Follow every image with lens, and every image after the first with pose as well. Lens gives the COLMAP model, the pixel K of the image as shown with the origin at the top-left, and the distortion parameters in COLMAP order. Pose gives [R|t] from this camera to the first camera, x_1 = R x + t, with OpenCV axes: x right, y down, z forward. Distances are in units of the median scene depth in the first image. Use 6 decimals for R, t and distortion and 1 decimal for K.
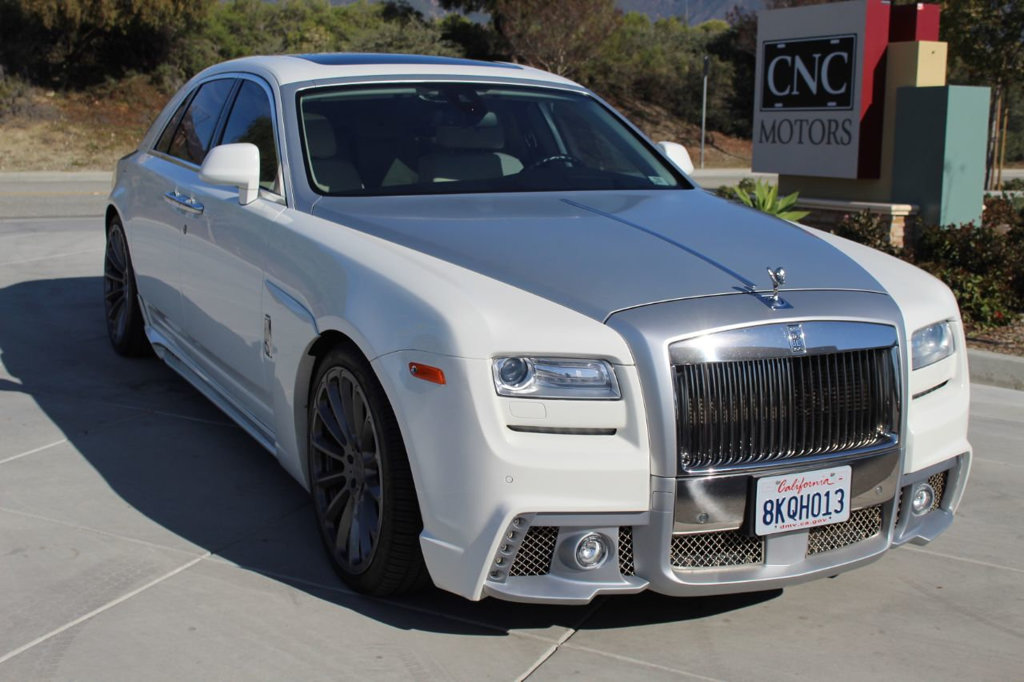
lens RADIAL K [[1403.2, 0, 512.0], [0, 1403.2, 341.0], [0, 0, 1]] dist [-0.036046, -0.009023]
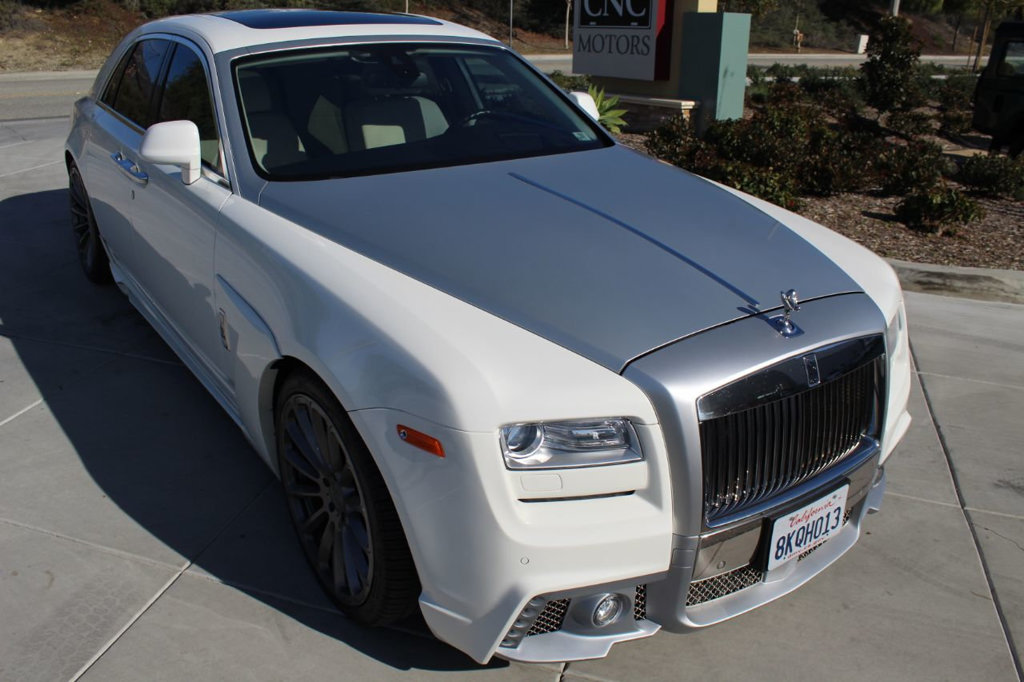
lens RADIAL K [[889.3, 0, 512.0], [0, 889.3, 341.0], [0, 0, 1]] dist [-0.166833, 0.161270]
pose [[0.988150, -0.058875, 0.141754, -0.026063], [0.028888, 0.978343, 0.204966, -0.049077], [-0.150751, -0.198442, 0.968450, 0.156881]]
